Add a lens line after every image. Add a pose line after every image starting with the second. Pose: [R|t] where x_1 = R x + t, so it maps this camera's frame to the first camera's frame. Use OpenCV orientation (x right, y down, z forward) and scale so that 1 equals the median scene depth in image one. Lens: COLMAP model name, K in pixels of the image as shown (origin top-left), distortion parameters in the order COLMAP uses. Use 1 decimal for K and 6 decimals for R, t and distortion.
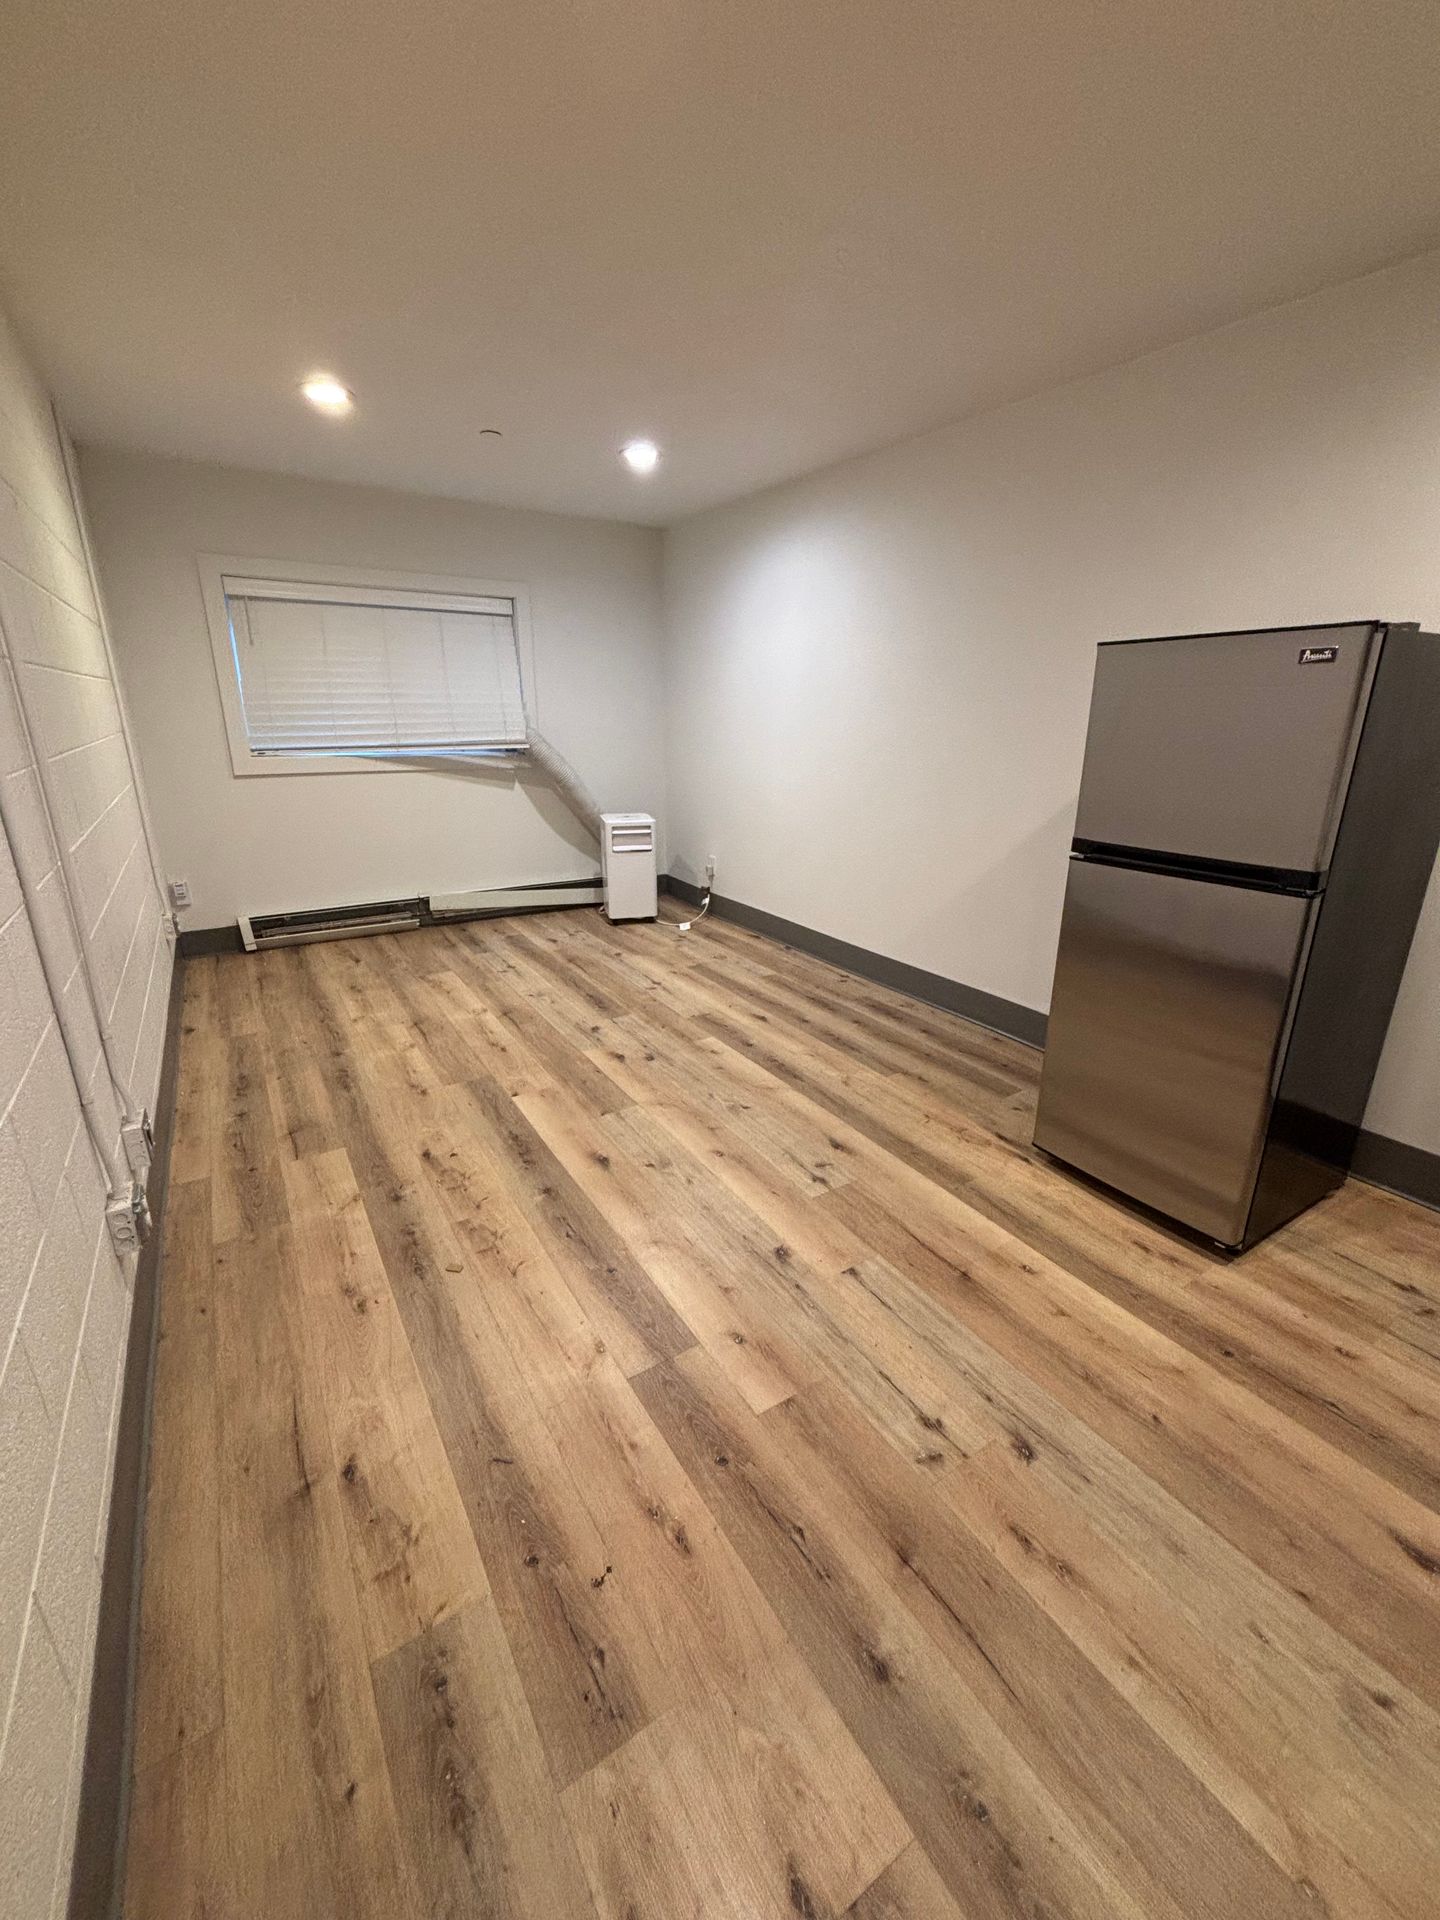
lens RADIAL K [[776.3, 0, 720.0], [0, 776.3, 960.0], [0, 0, 1]] dist [0.018768, -0.000630]
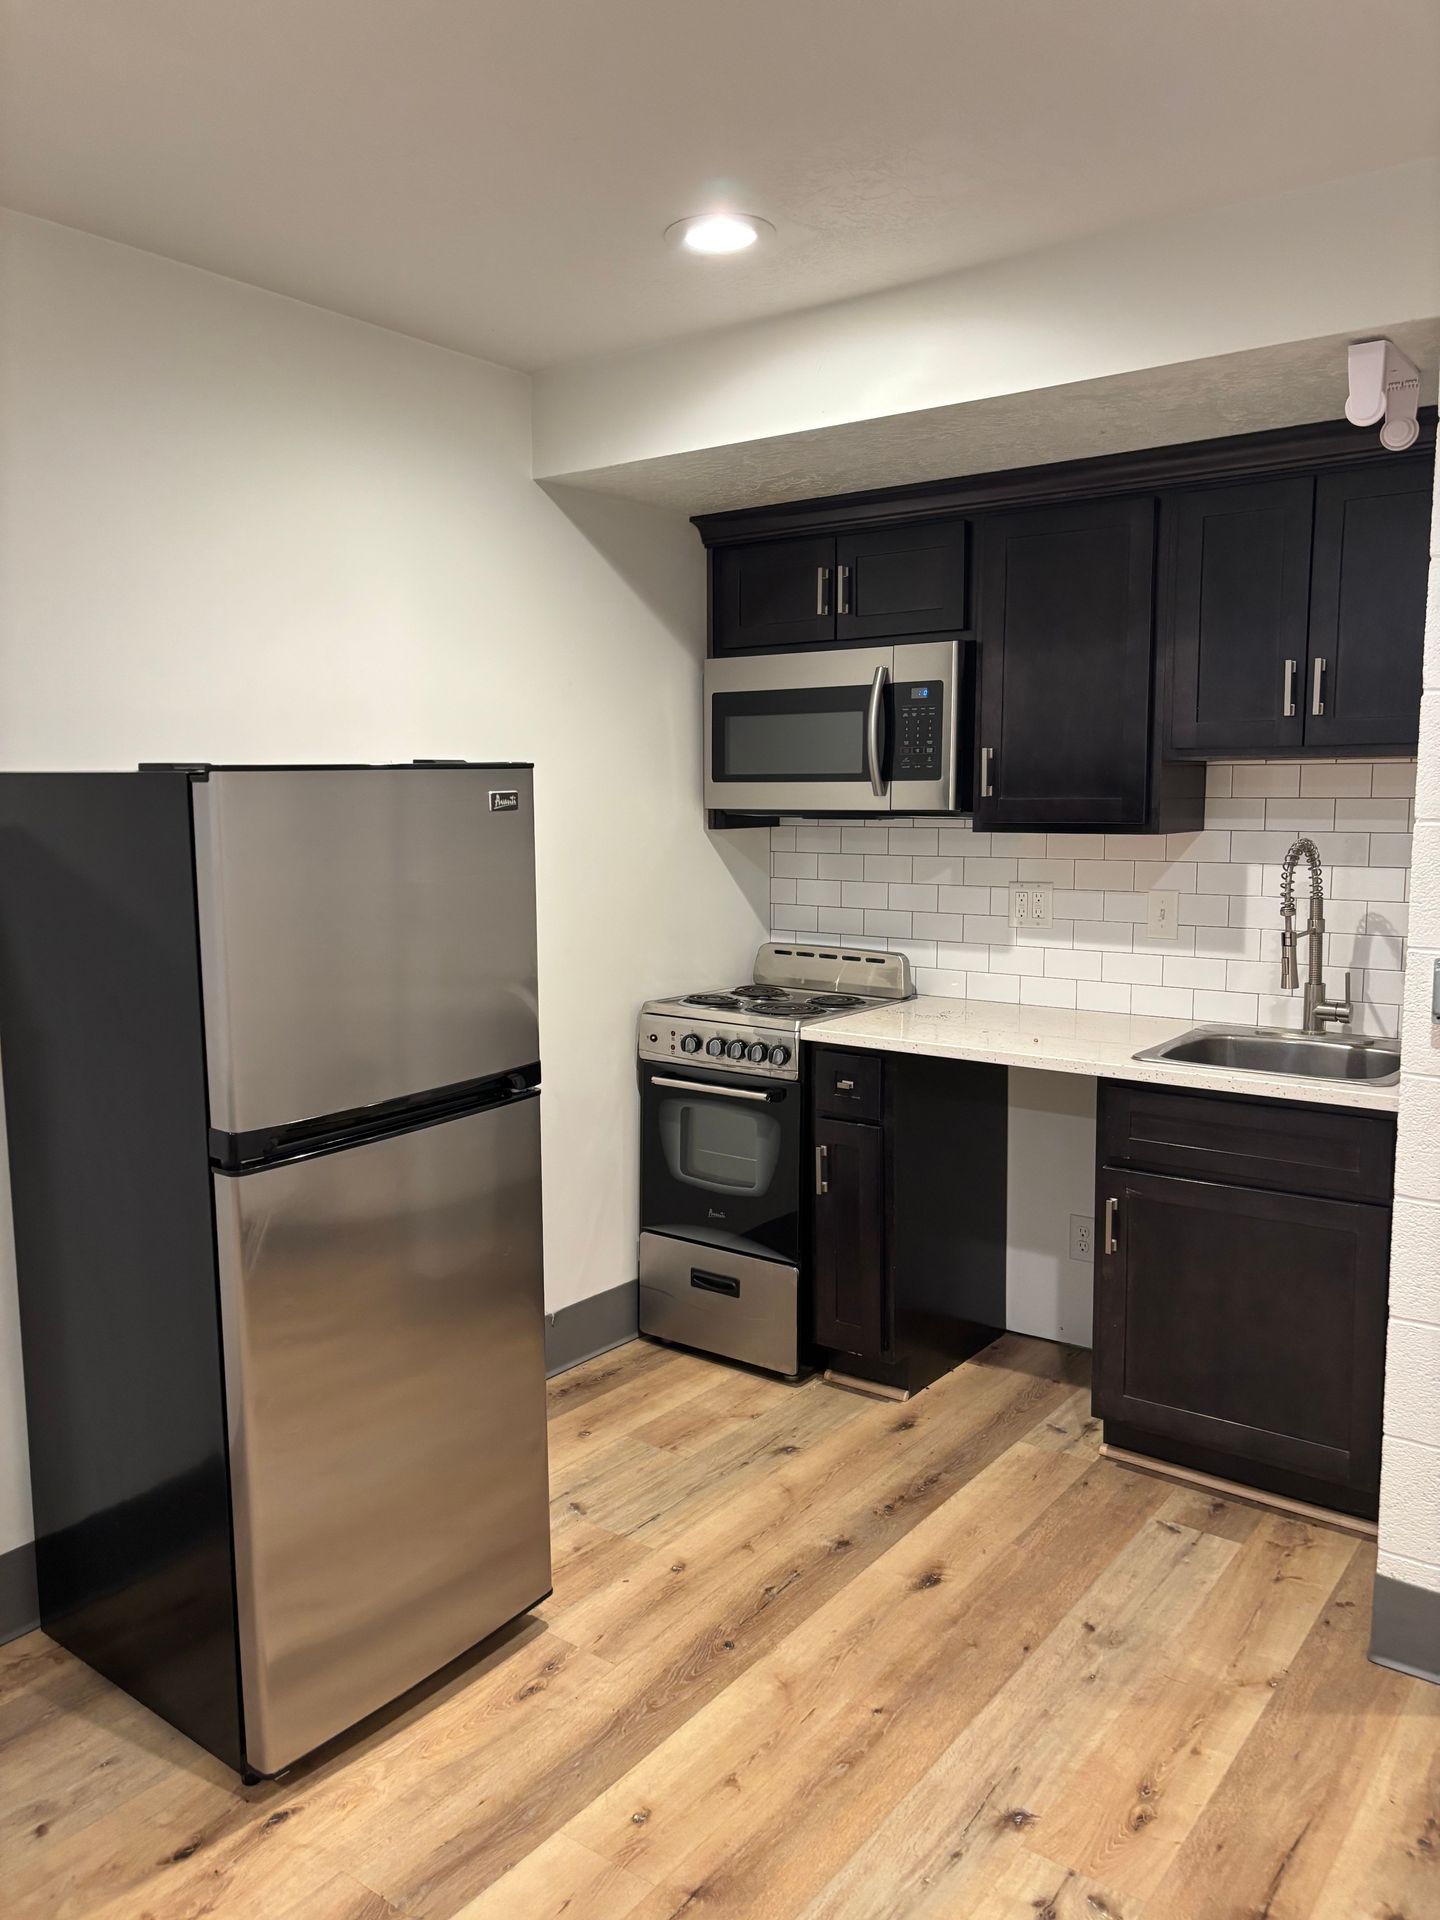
lens RADIAL K [[1457.0, 0, 710.1], [0, 1457.0, 947.9], [0, 0, 1]] dist [0.066120, -0.081836]
pose [[-0.350713, -0.122330, 0.928459, -0.445158], [0.293533, 0.927111, 0.233031, -0.349157], [-0.889291, 0.354260, -0.289242, 0.849451]]
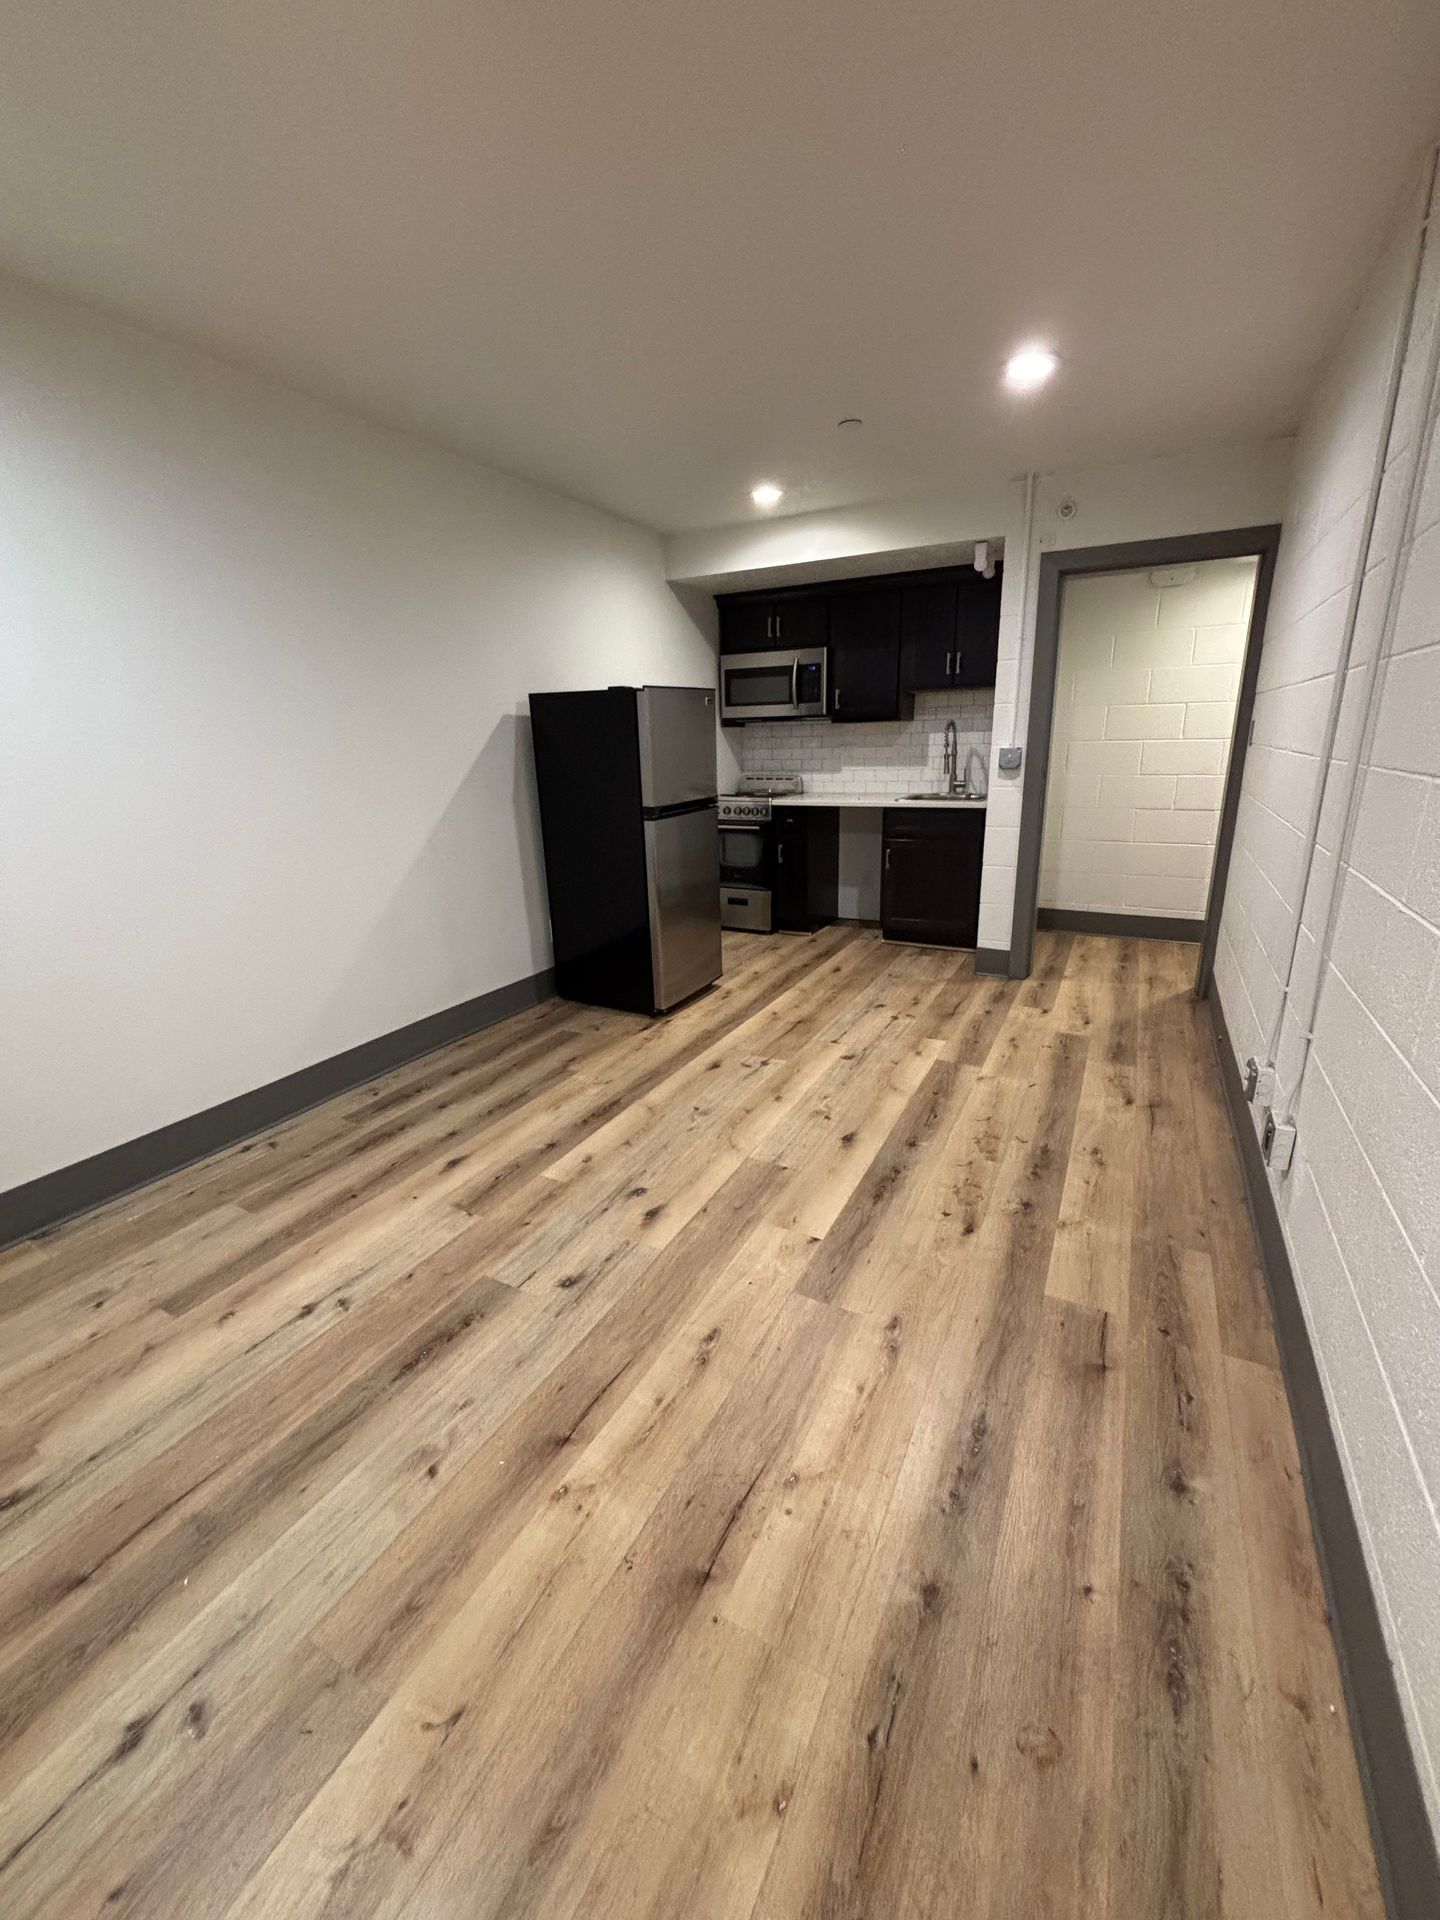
lens RADIAL K [[776.3, 0, 720.0], [0, 776.3, 960.0], [0, 0, 1]] dist [0.018768, -0.000630]
pose [[-0.494459, -0.244389, 0.834137, -0.894658], [0.289424, 0.858604, 0.423122, -0.458284], [-0.819600, 0.450636, -0.353813, 1.405455]]
